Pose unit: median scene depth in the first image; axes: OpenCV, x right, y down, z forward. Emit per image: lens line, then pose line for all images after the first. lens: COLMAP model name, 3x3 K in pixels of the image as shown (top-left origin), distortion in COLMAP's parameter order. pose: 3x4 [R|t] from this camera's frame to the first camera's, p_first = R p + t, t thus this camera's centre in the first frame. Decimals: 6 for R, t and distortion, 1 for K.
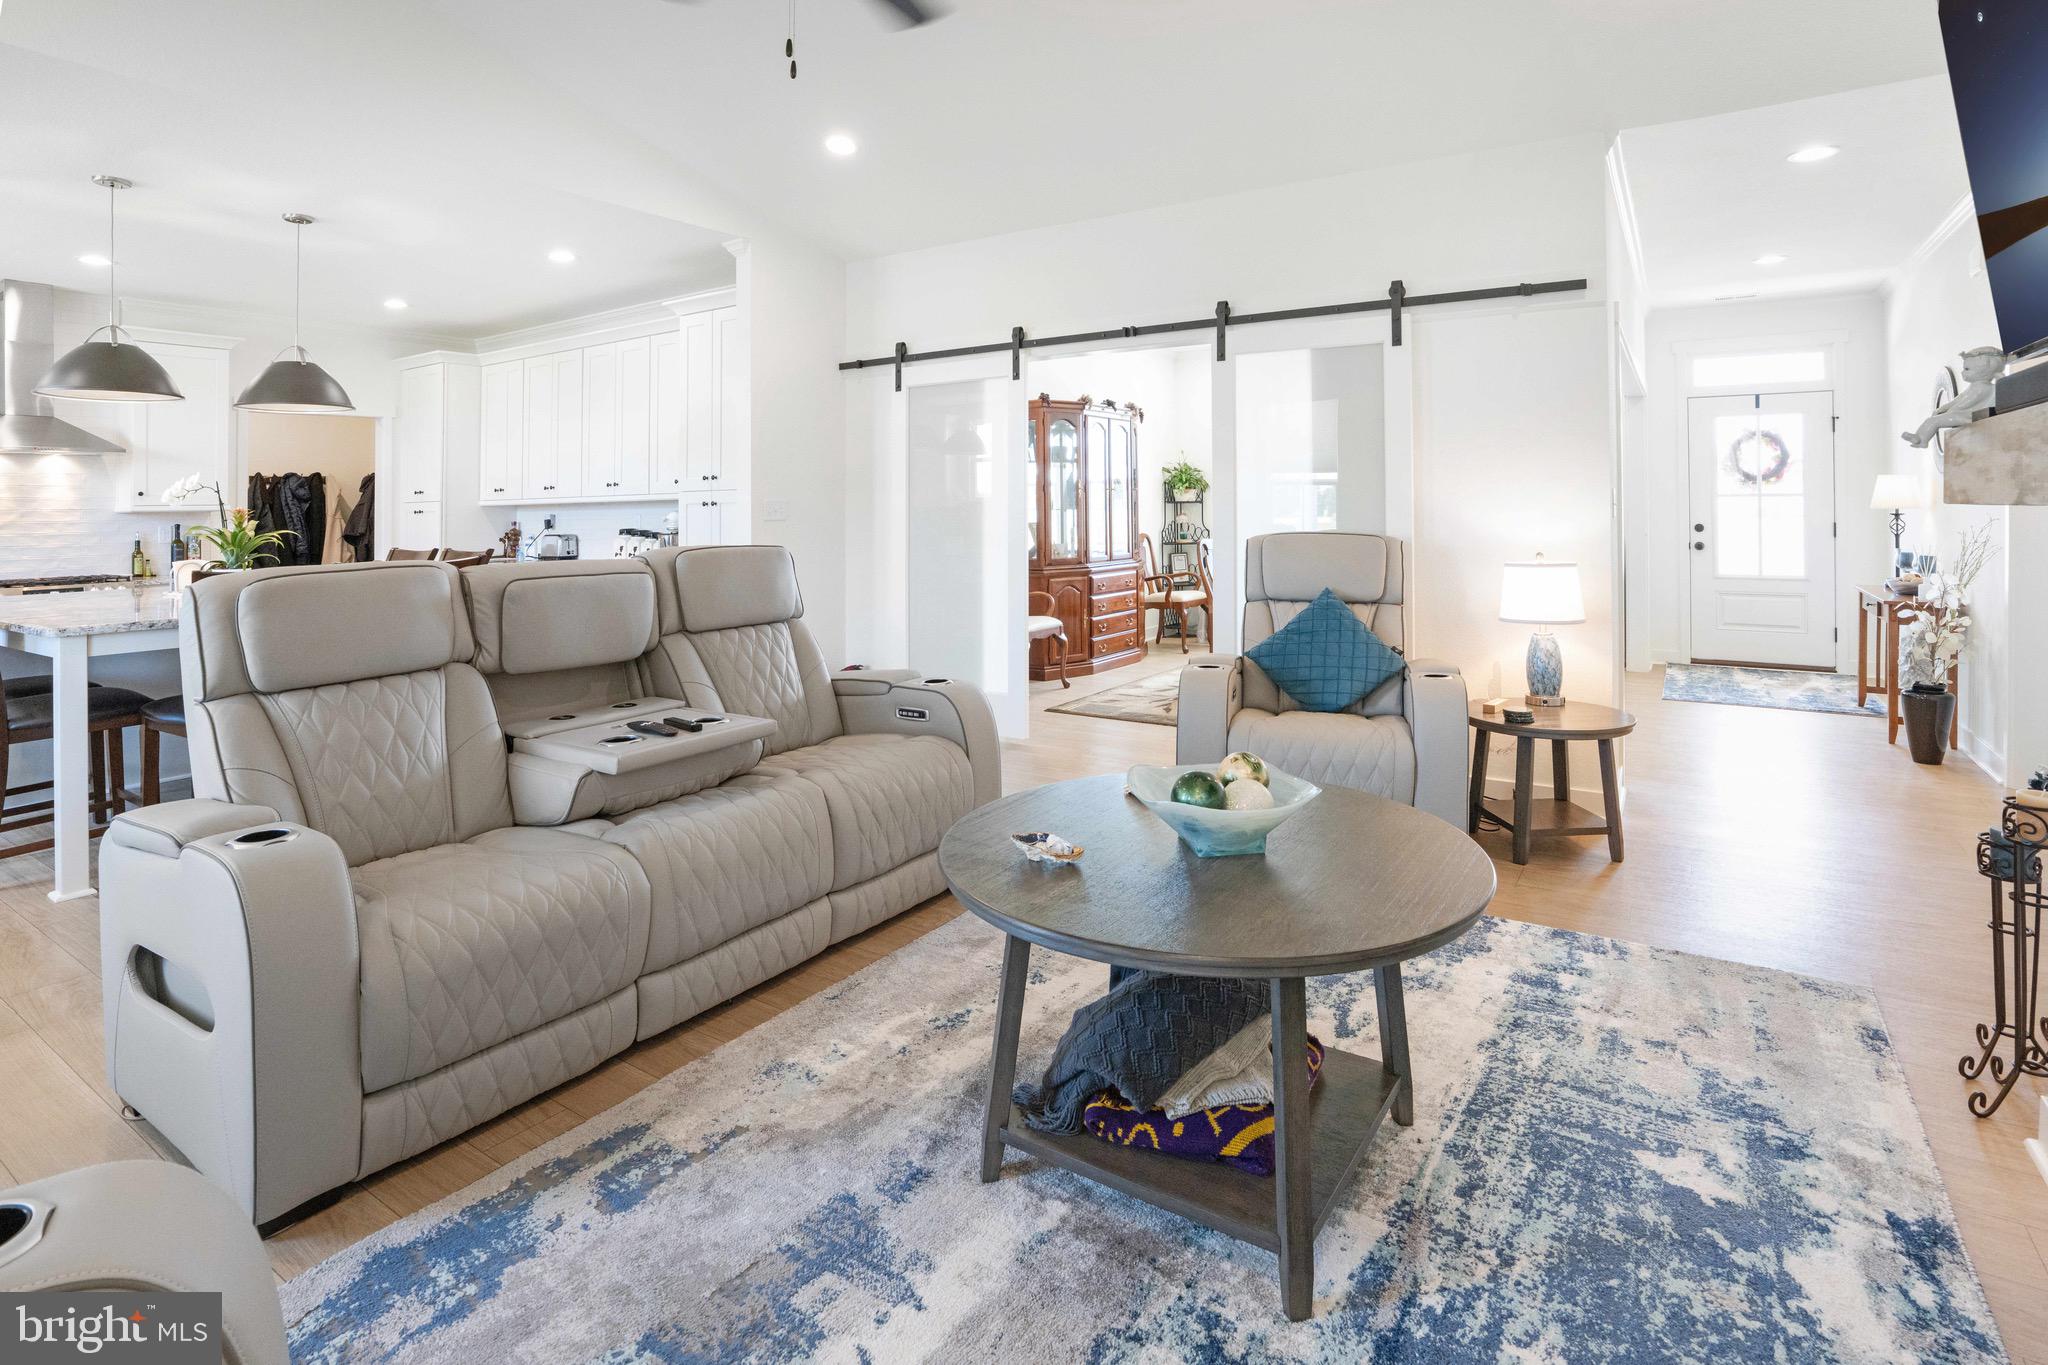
lens RADIAL K [[1024.5, 0, 989.7], [0, 1024.5, 501.8], [0, 0, 1]] dist [-0.058717, 0.010636]
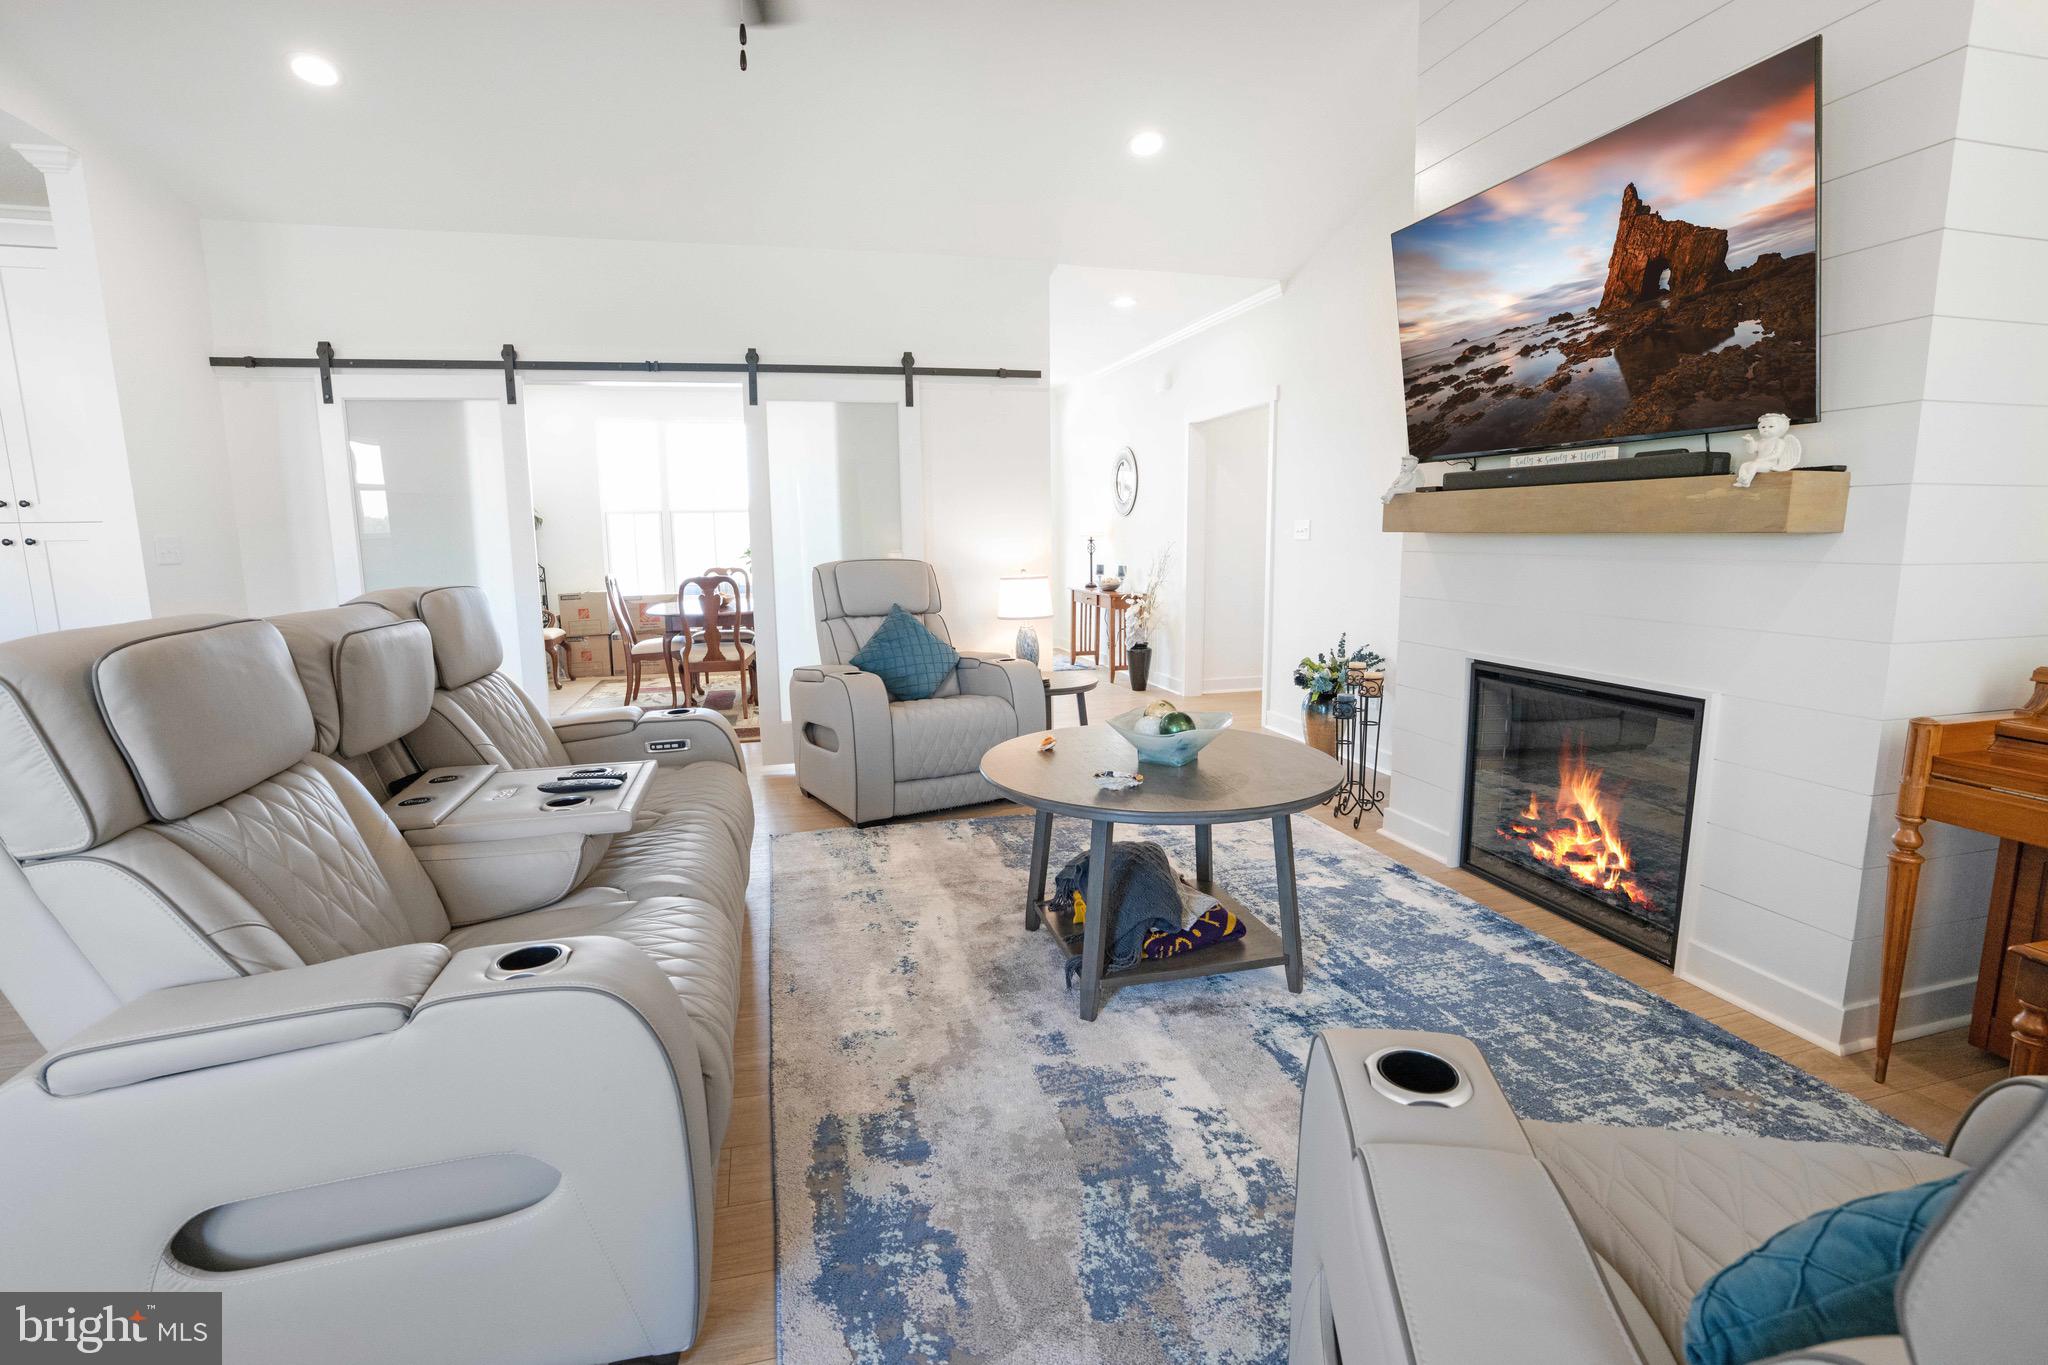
lens RADIAL K [[962.2, 0, 1016.8], [0, 962.2, 666.7], [0, 0, 1]] dist [-0.015846, 0.005988]
pose [[0.677008, -0.101945, 0.728881, -0.798467], [0.005759, 0.991064, 0.133266, 0.010020], [-0.735953, -0.086025, 0.671545, 0.177121]]
